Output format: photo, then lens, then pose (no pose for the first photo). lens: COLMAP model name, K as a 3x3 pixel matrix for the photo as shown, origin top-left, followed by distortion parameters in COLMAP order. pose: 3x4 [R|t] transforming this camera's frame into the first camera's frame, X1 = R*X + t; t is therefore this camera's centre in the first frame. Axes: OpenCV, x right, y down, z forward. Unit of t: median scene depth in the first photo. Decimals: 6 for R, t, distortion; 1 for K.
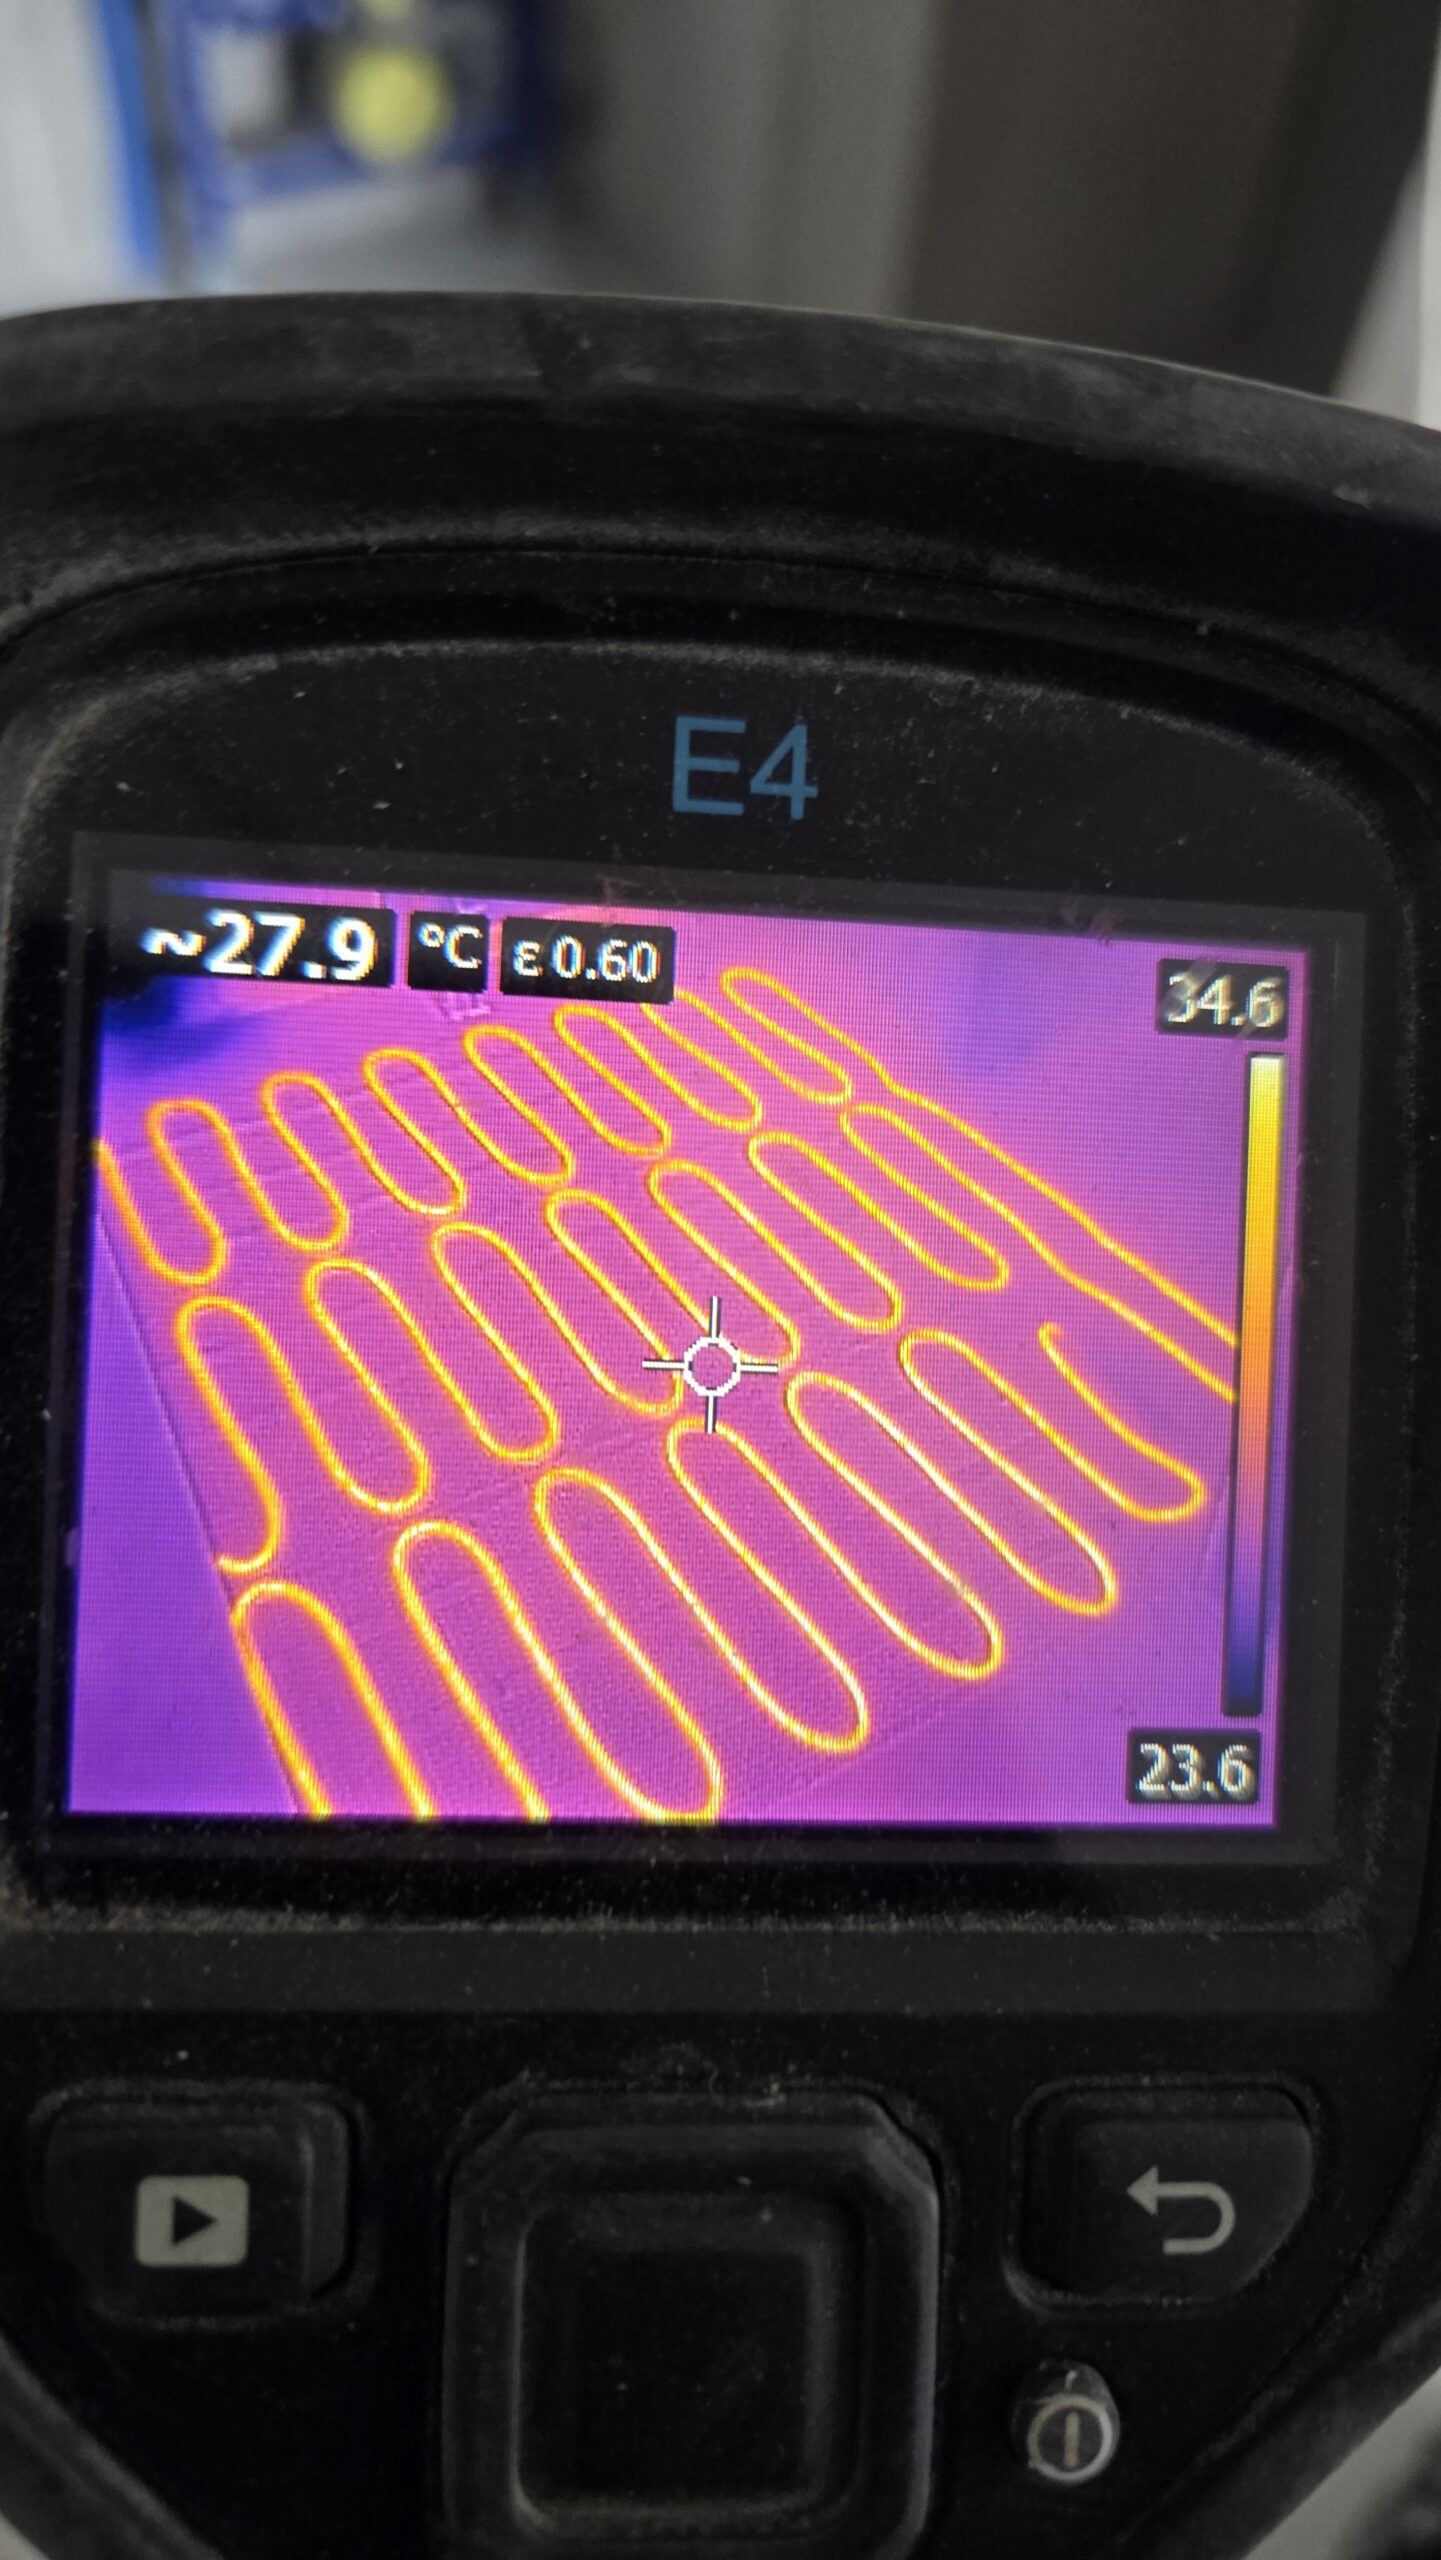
lens RADIAL K [[1765.6, 0, 722.8], [0, 1765.6, 1346.6], [0, 0, 1]] dist [-0.023288, -0.003244]
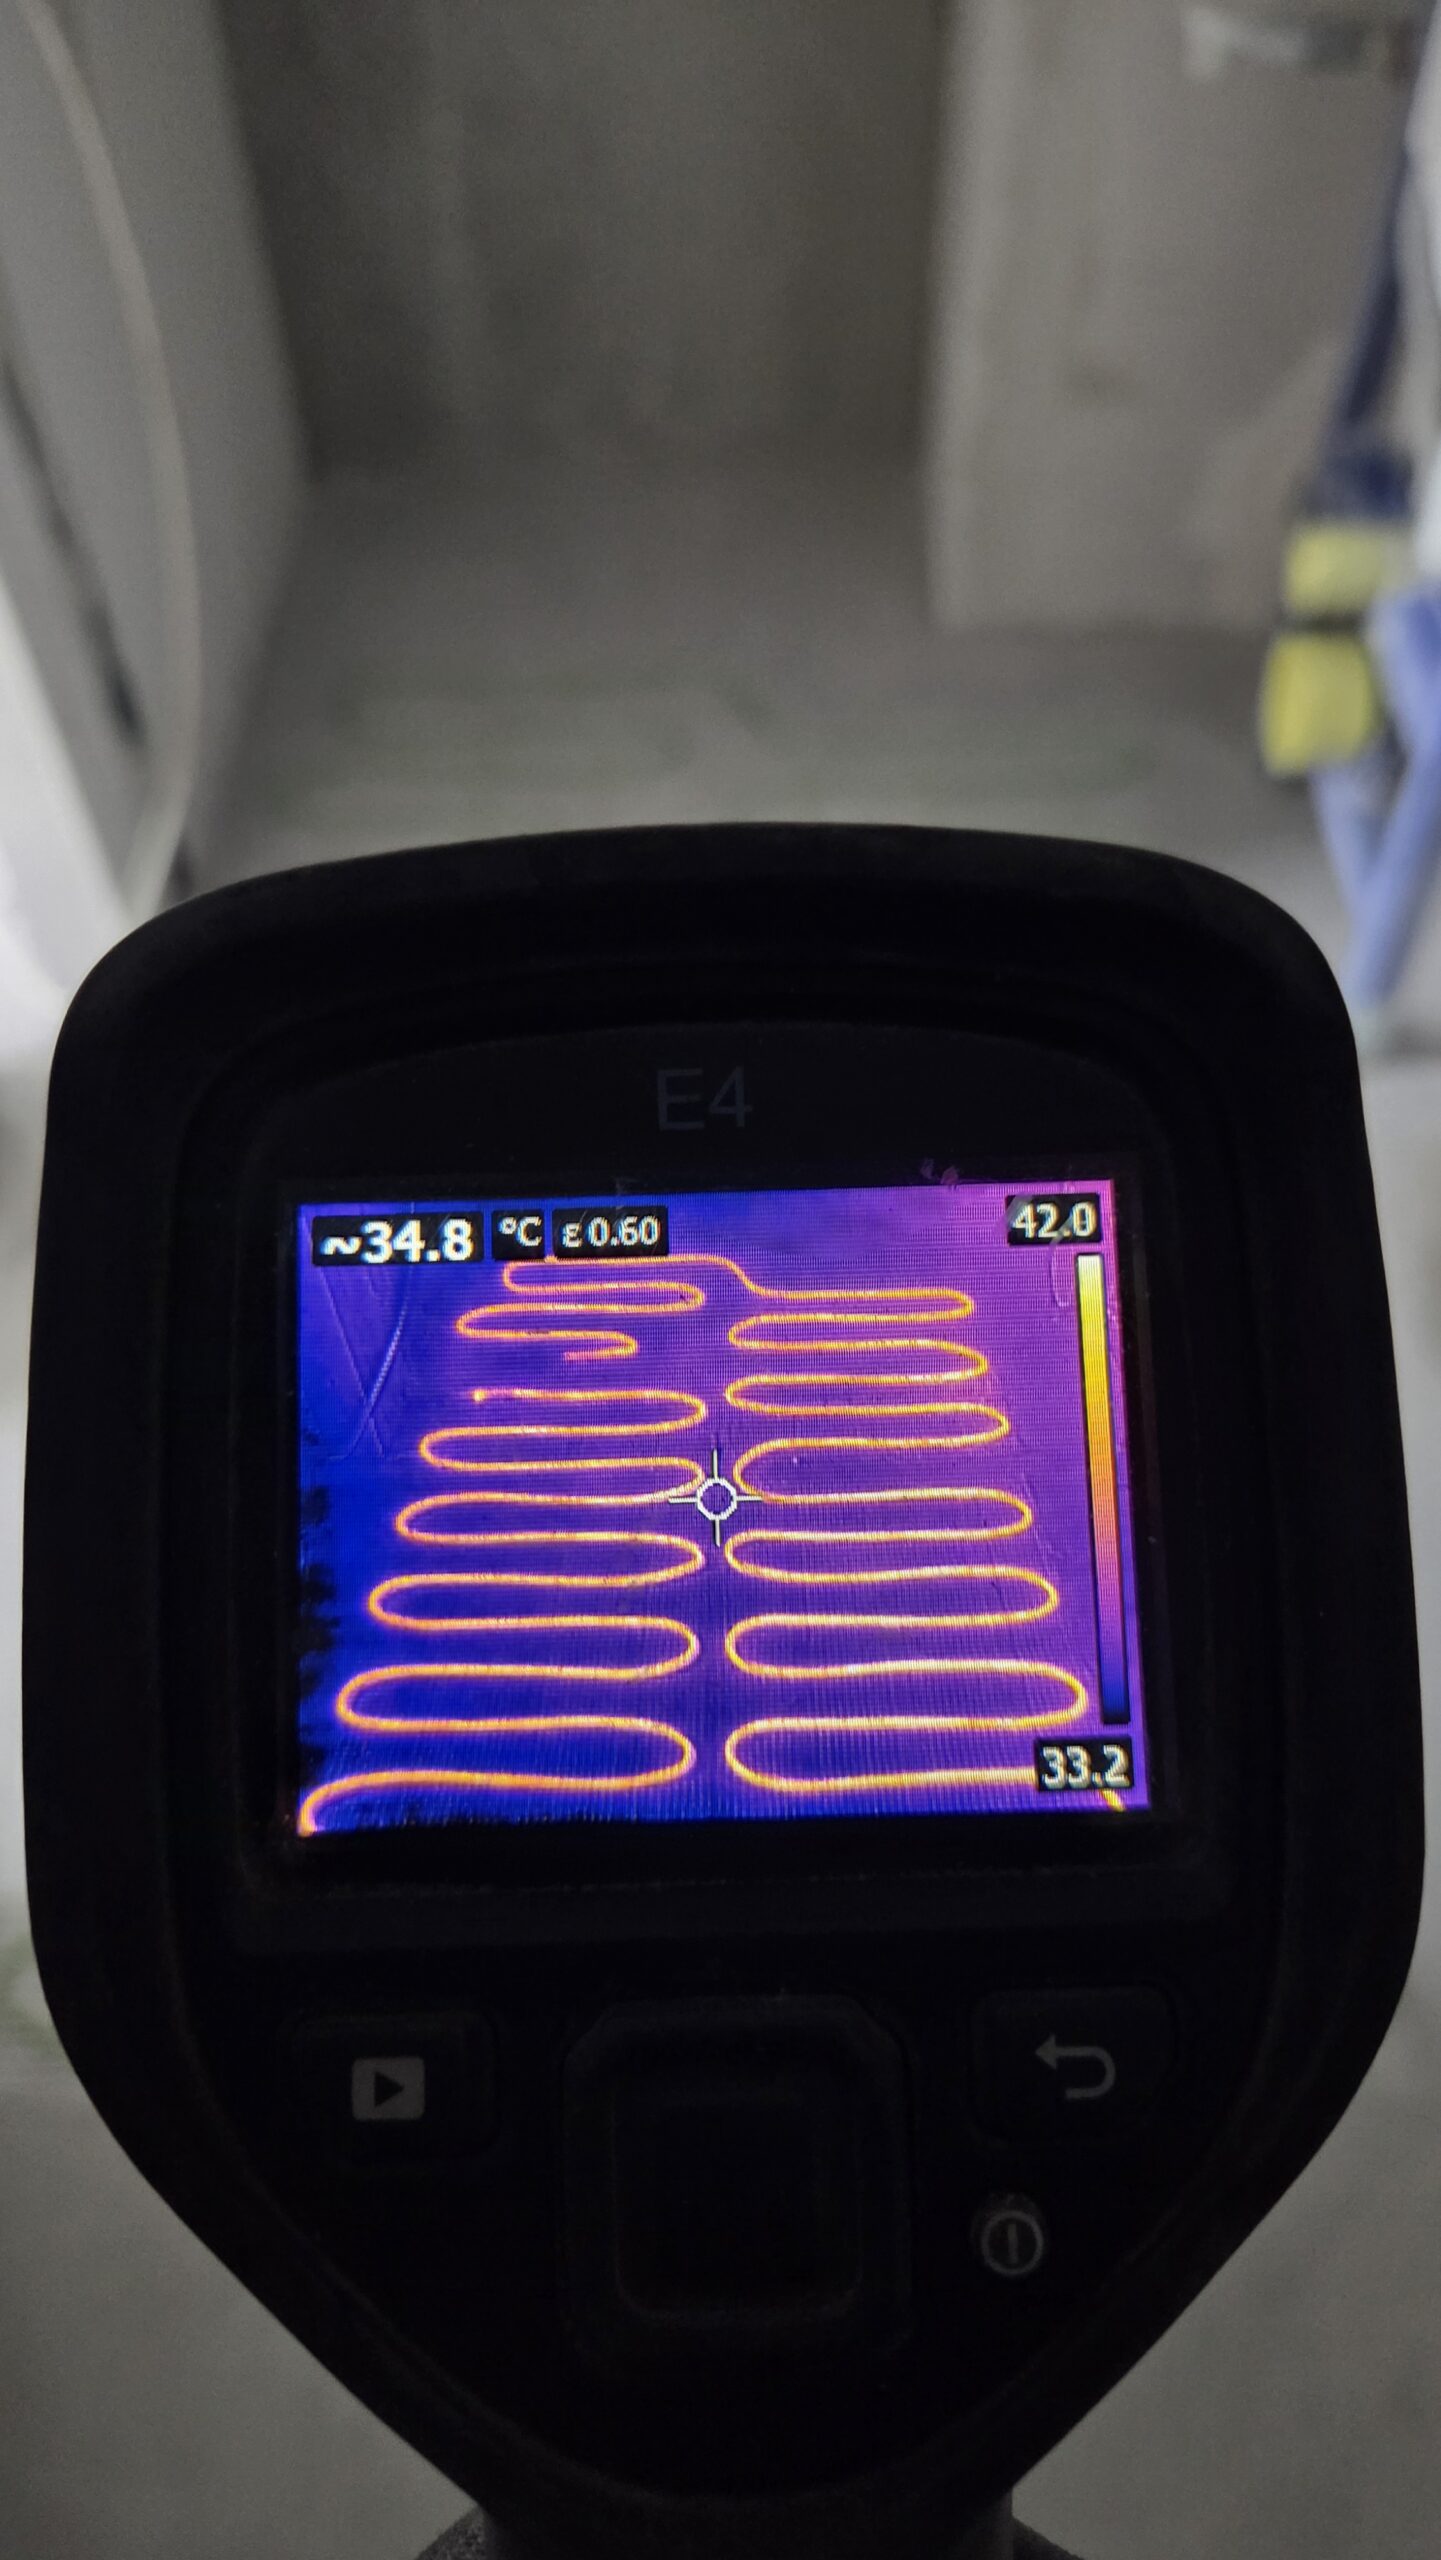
lens RADIAL K [[1691.2, 0, 722.3], [0, 1691.2, 1407.8], [0, 0, 1]] dist [-0.002736, -0.000443]
pose [[0.991995, -0.080364, -0.097402, 0.150330], [0.069447, 0.991423, -0.110712, 0.097249], [0.105463, 0.103062, 0.989068, -0.410079]]
